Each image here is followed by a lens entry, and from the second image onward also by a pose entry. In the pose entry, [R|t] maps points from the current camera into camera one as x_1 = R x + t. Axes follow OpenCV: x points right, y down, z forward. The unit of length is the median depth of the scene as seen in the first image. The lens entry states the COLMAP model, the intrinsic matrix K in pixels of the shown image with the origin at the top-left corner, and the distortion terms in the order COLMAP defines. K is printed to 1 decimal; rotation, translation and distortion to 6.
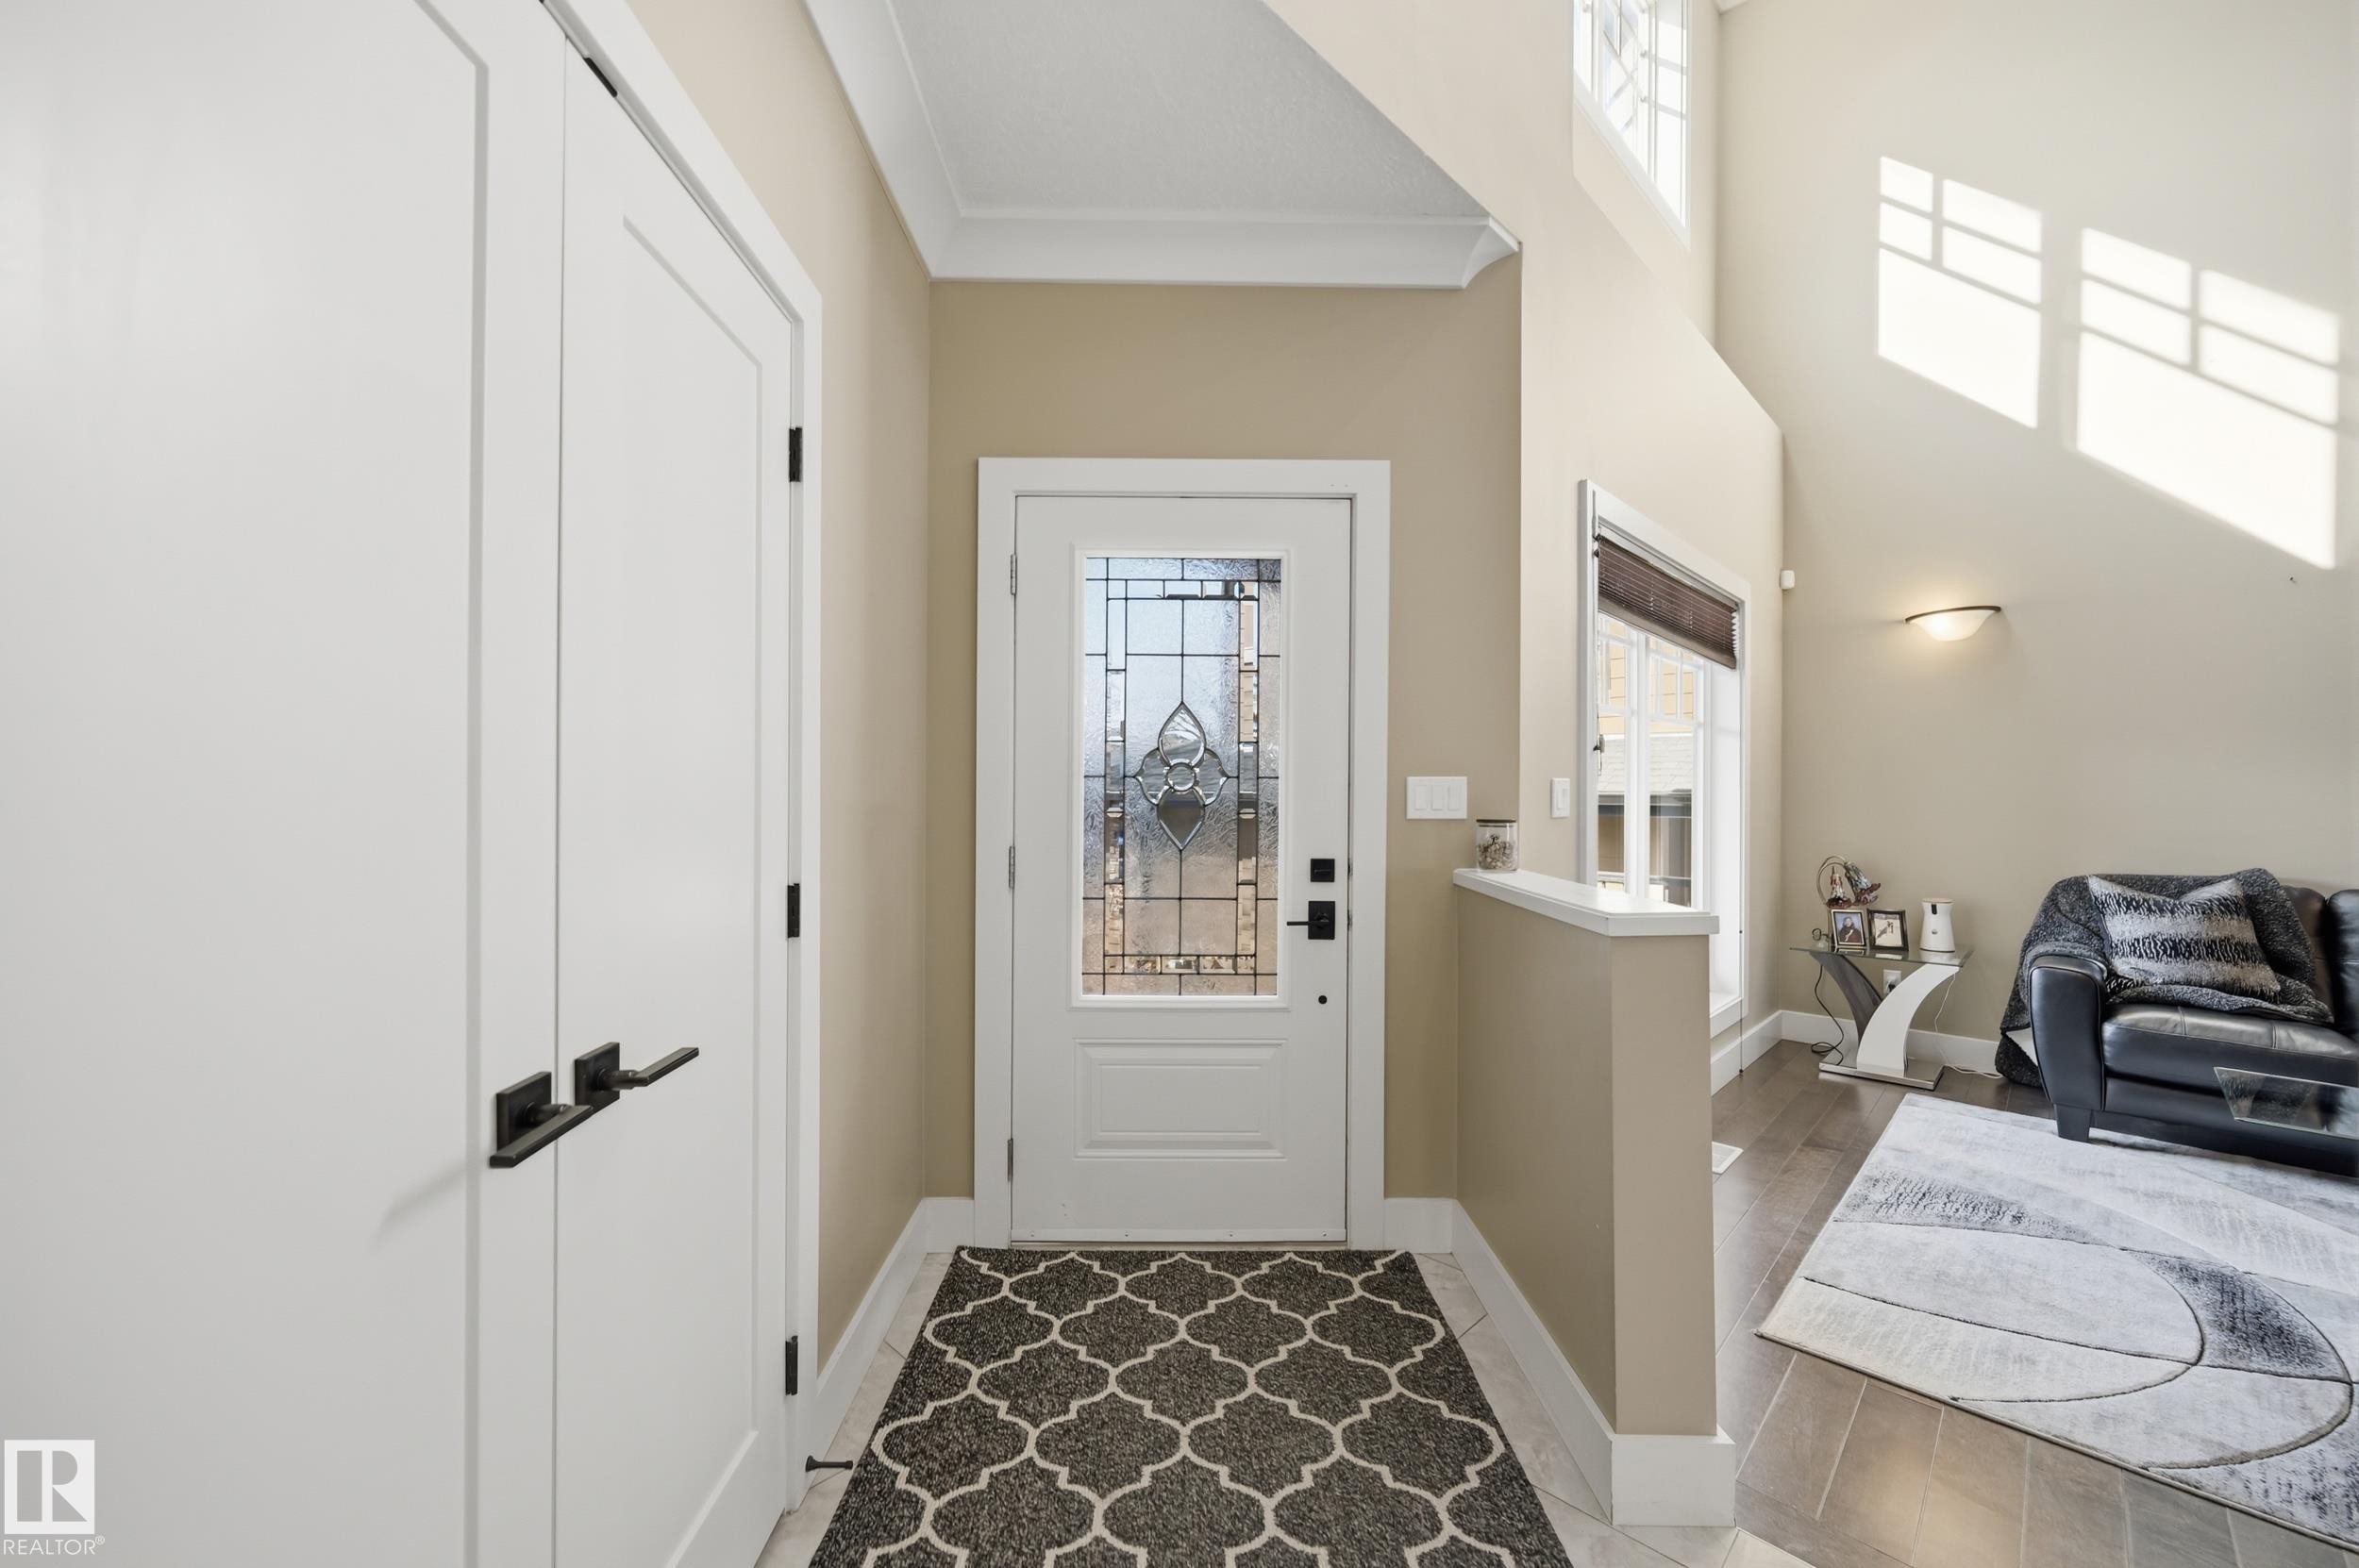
lens RADIAL K [[929.6, 0, 1166.6], [0, 929.6, 787.8], [0, 0, 1]] dist [-0.005077, 0.000721]
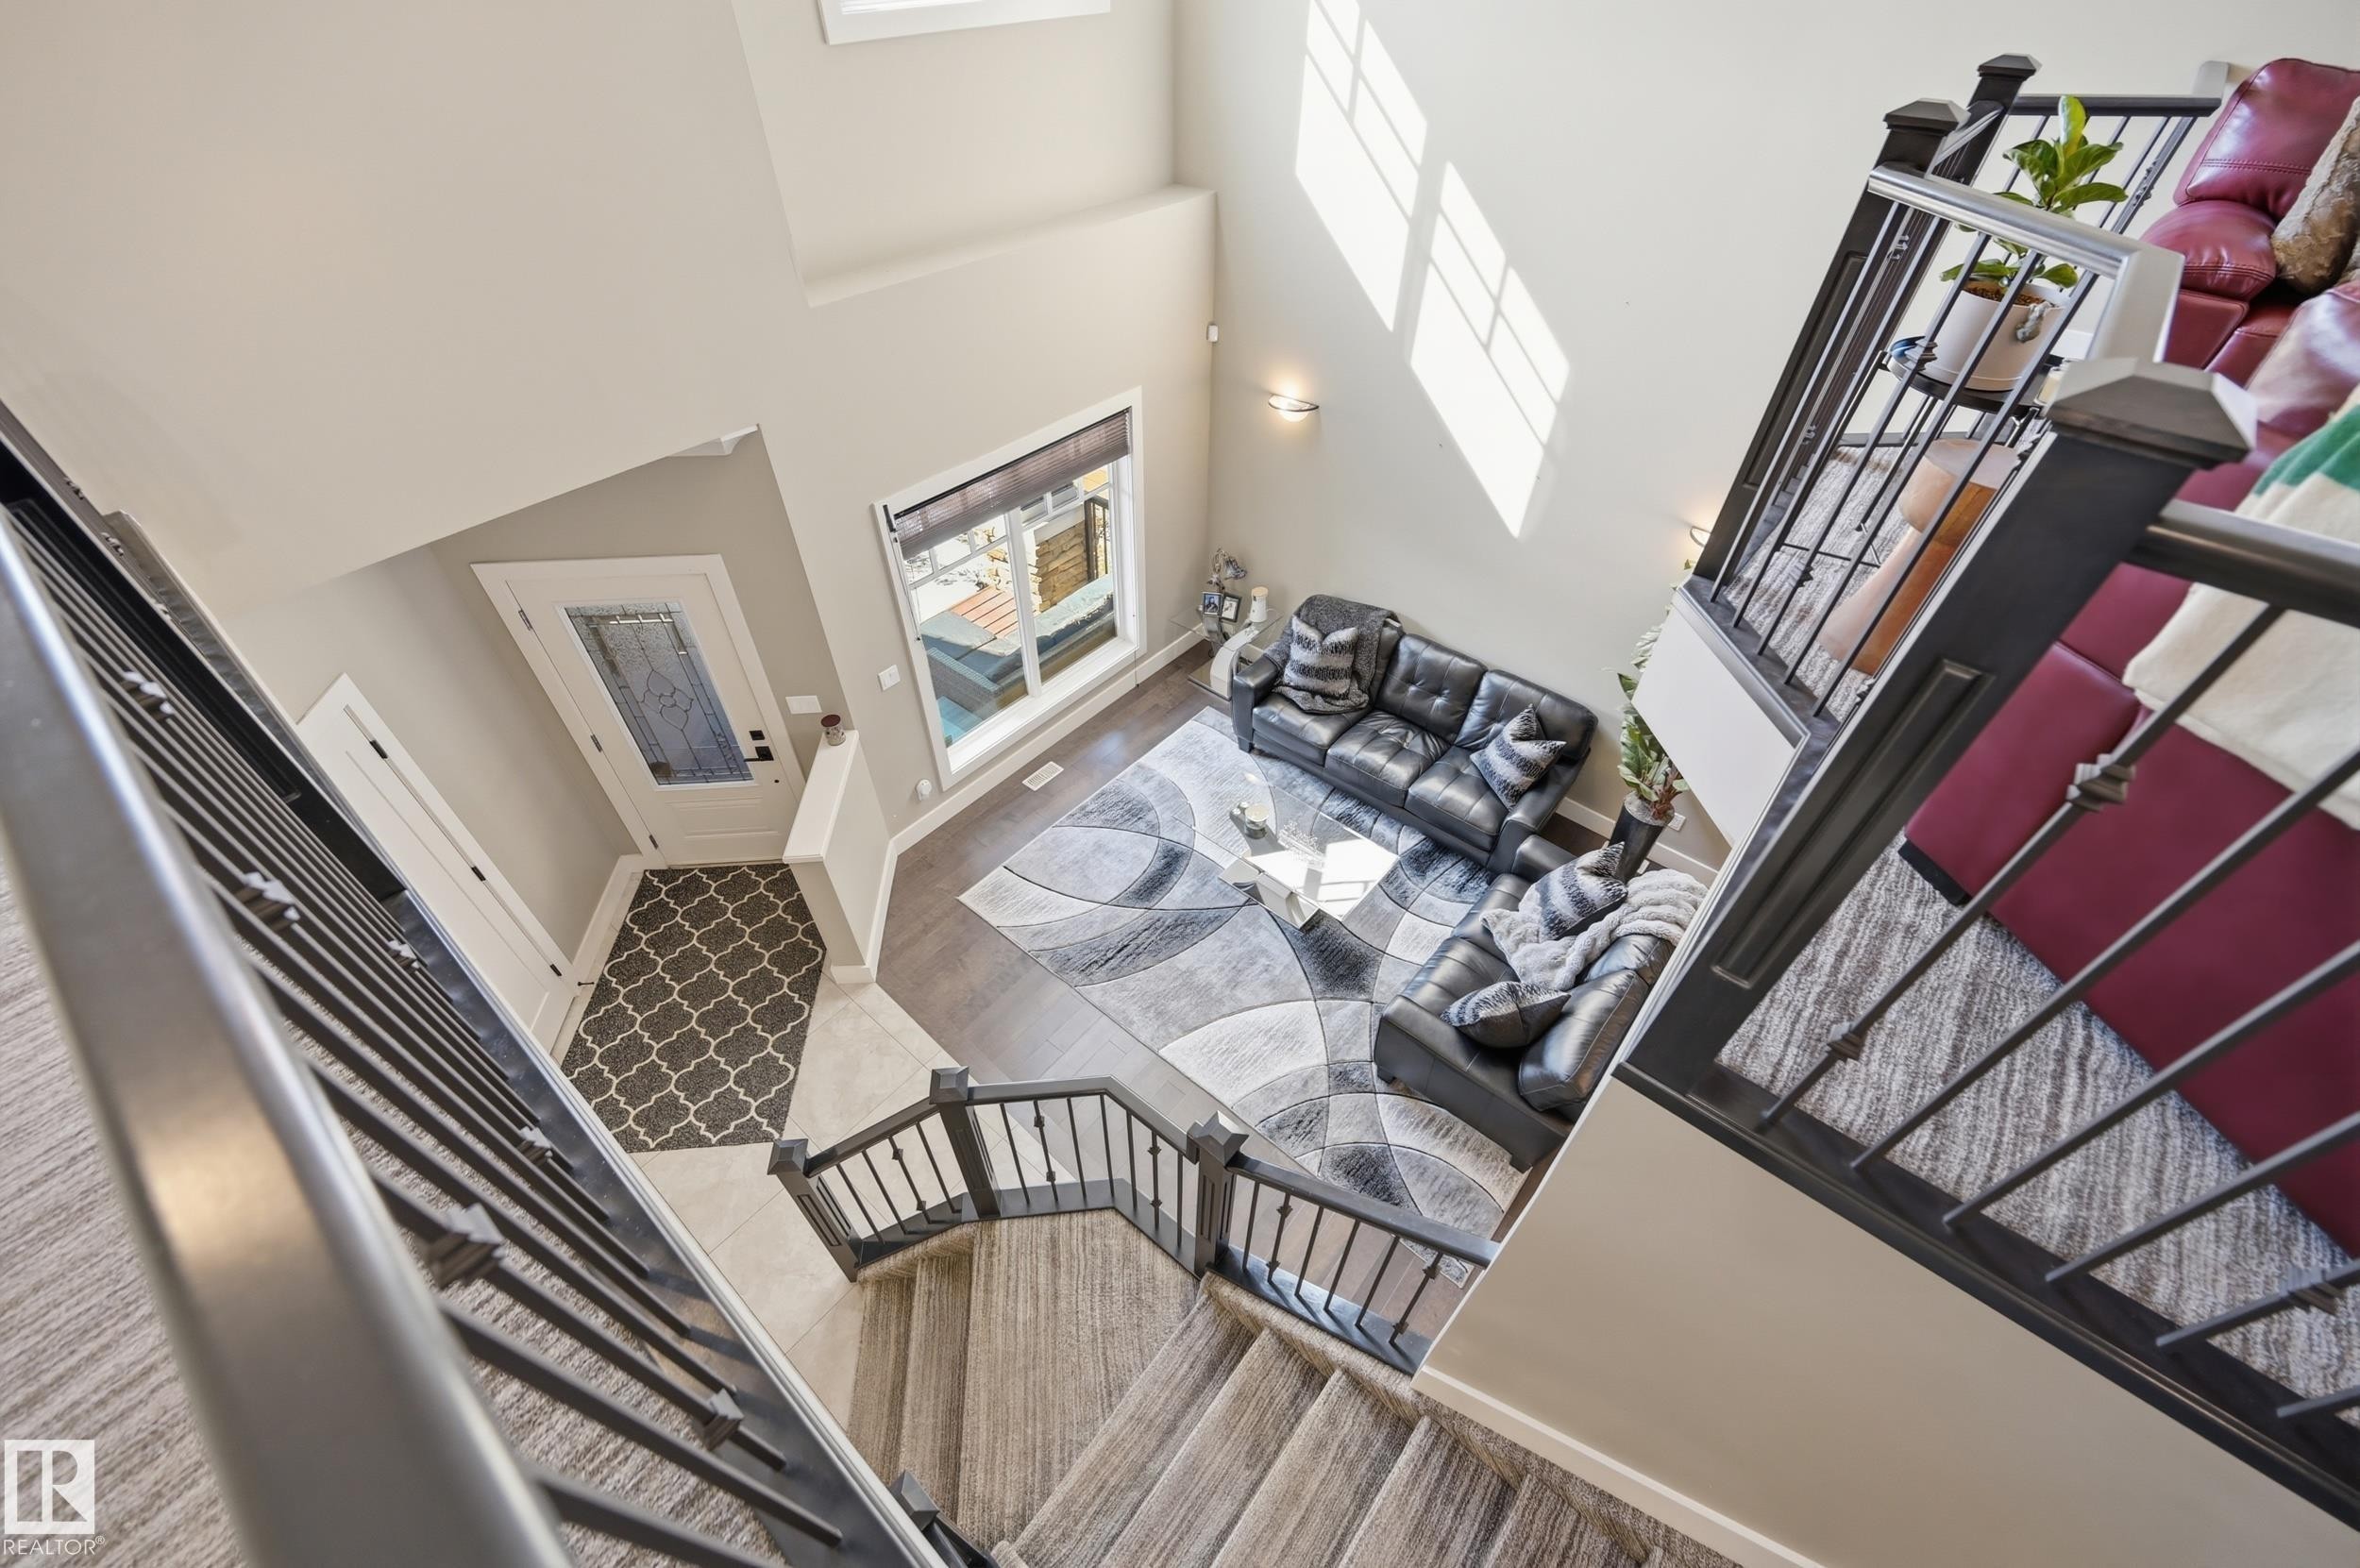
lens RADIAL K [[930.0, 0, 1167.0], [0, 930.0, 787.8], [0, 0, 1]] dist [-0.005077, 0.000721]
pose [[0.997305, -0.055315, 0.048198, 0.748645], [0.005777, 0.714104, 0.700015, -0.971425], [-0.073140, -0.697850, 0.712499, -0.455455]]
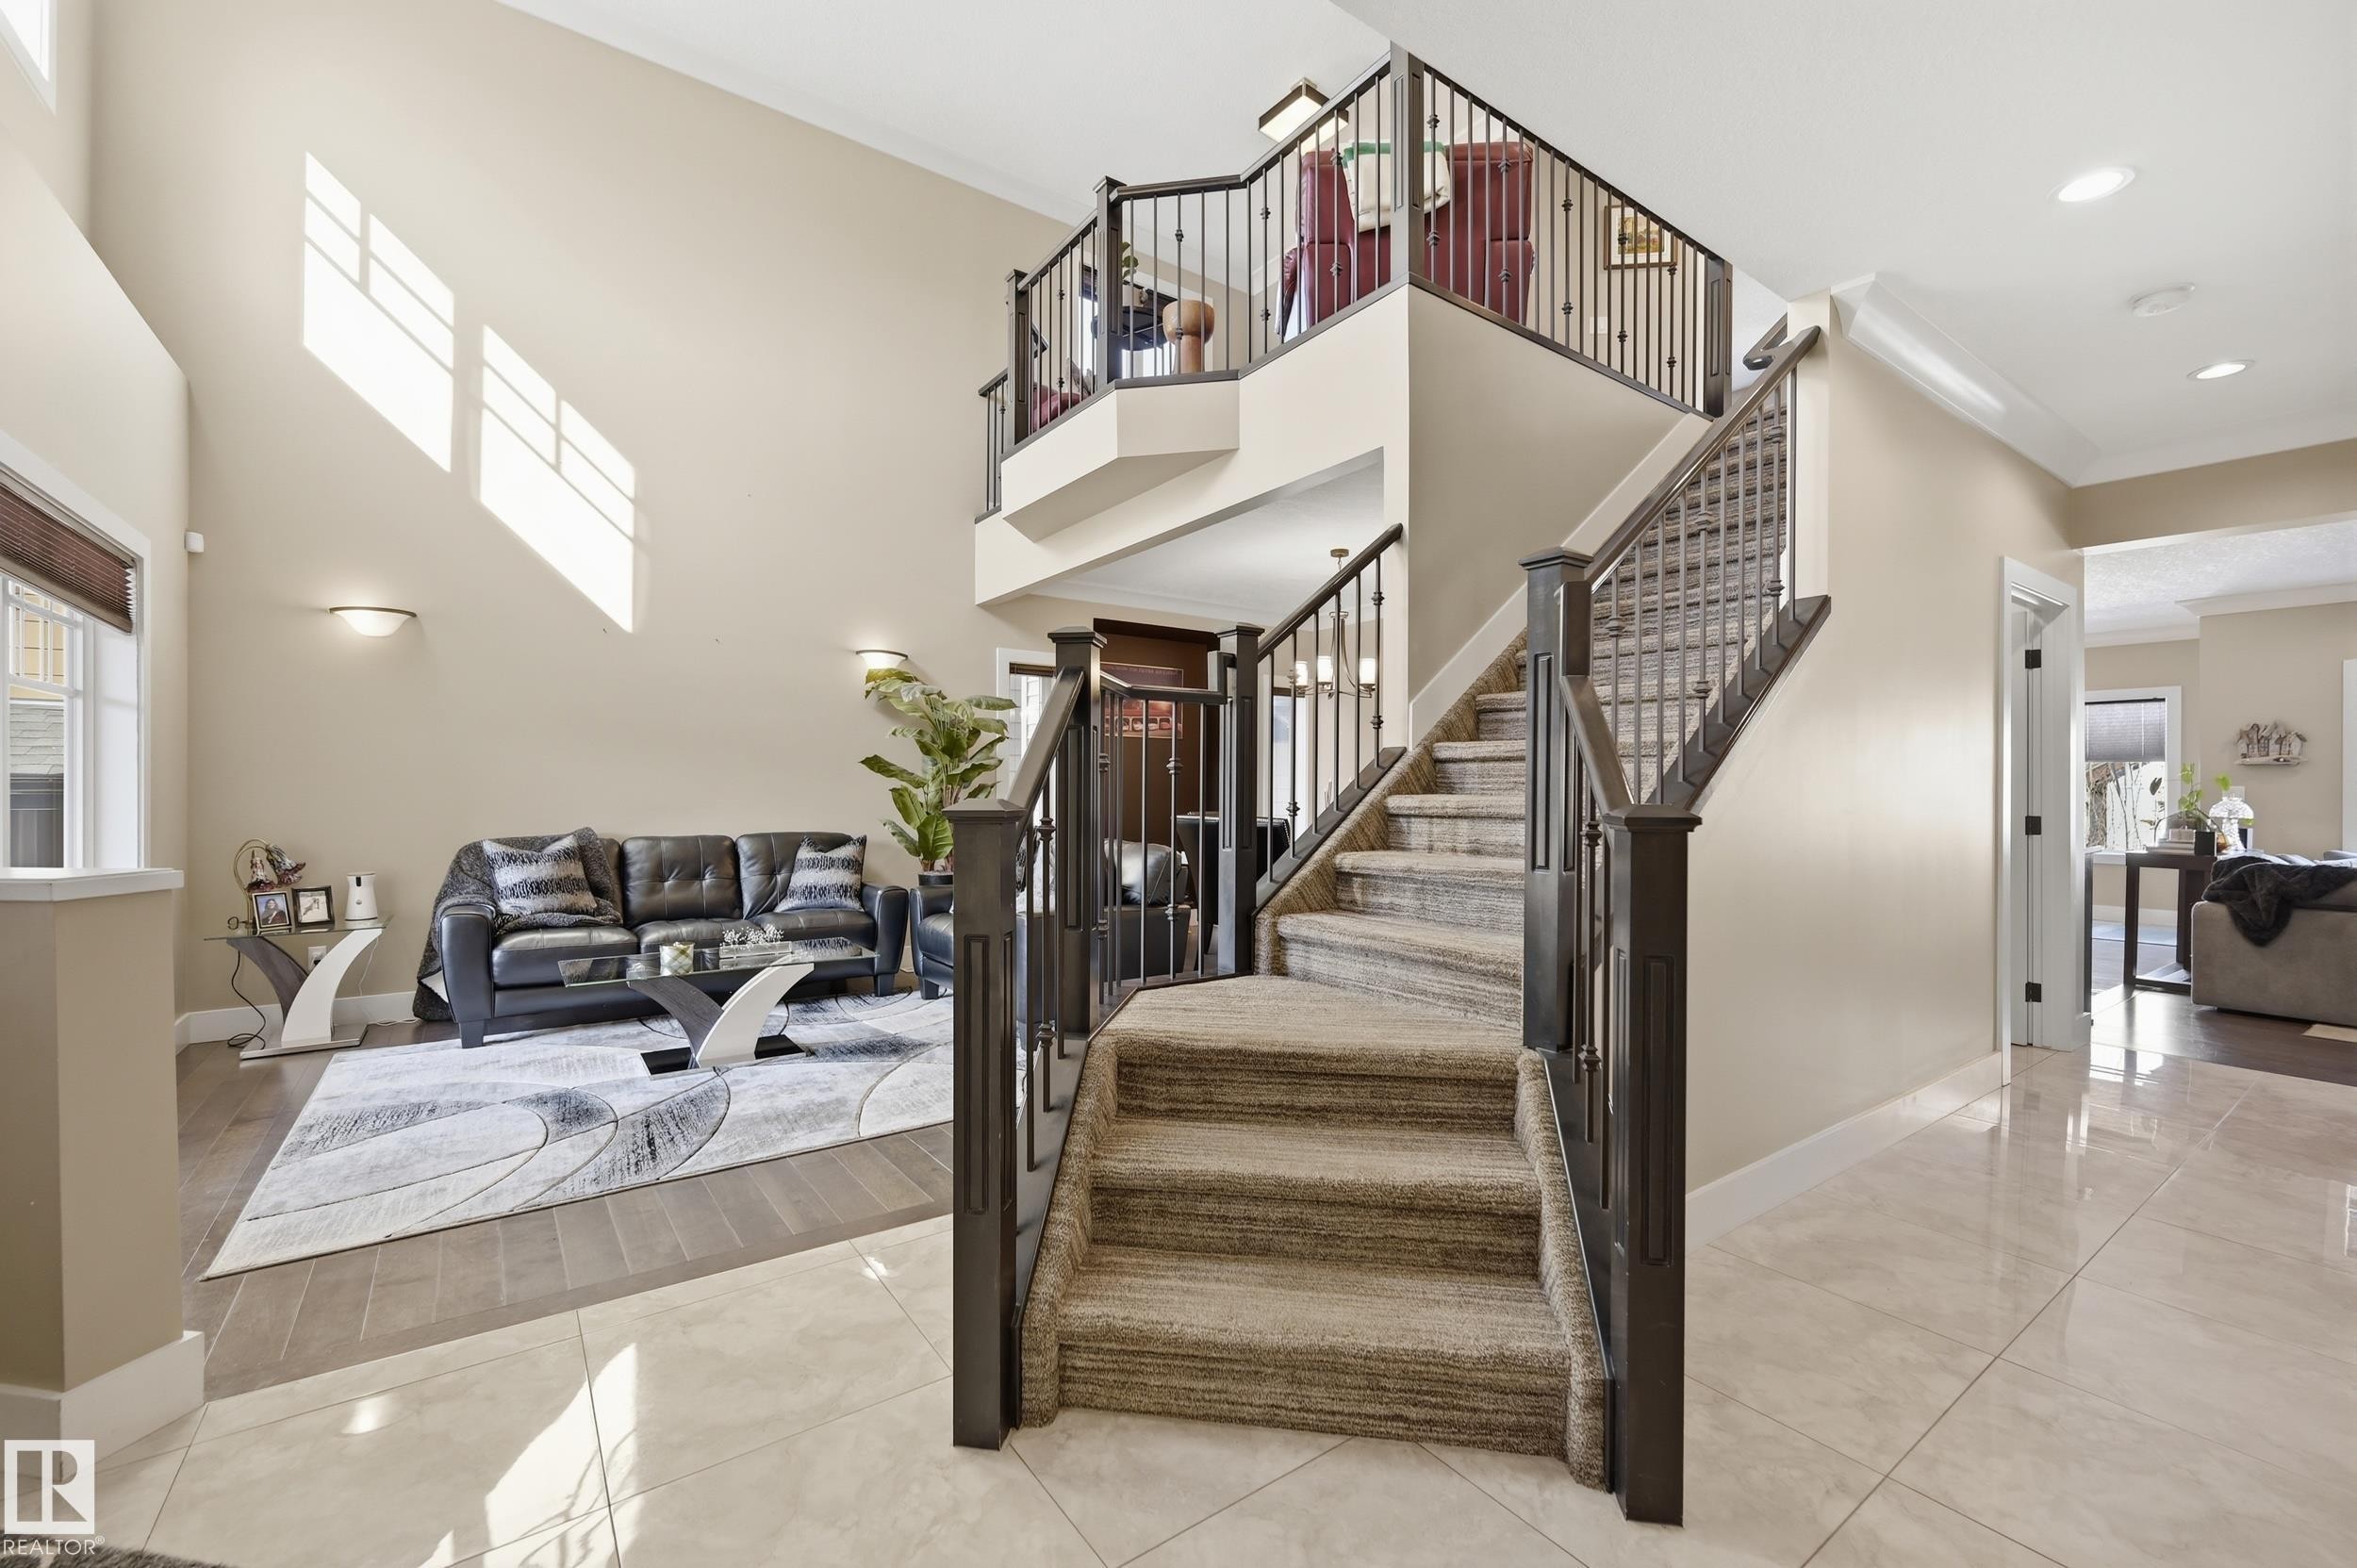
lens RADIAL K [[928.9, 0, 1165.6], [0, 928.9, 787.8], [0, 0, 1]] dist [-0.005077, 0.000721]
pose [[0.155557, -0.008174, 0.987793, -0.128602], [-0.006080, 0.999939, 0.009232, 0.006368], [-0.987808, -0.007442, 0.155498, -0.138366]]
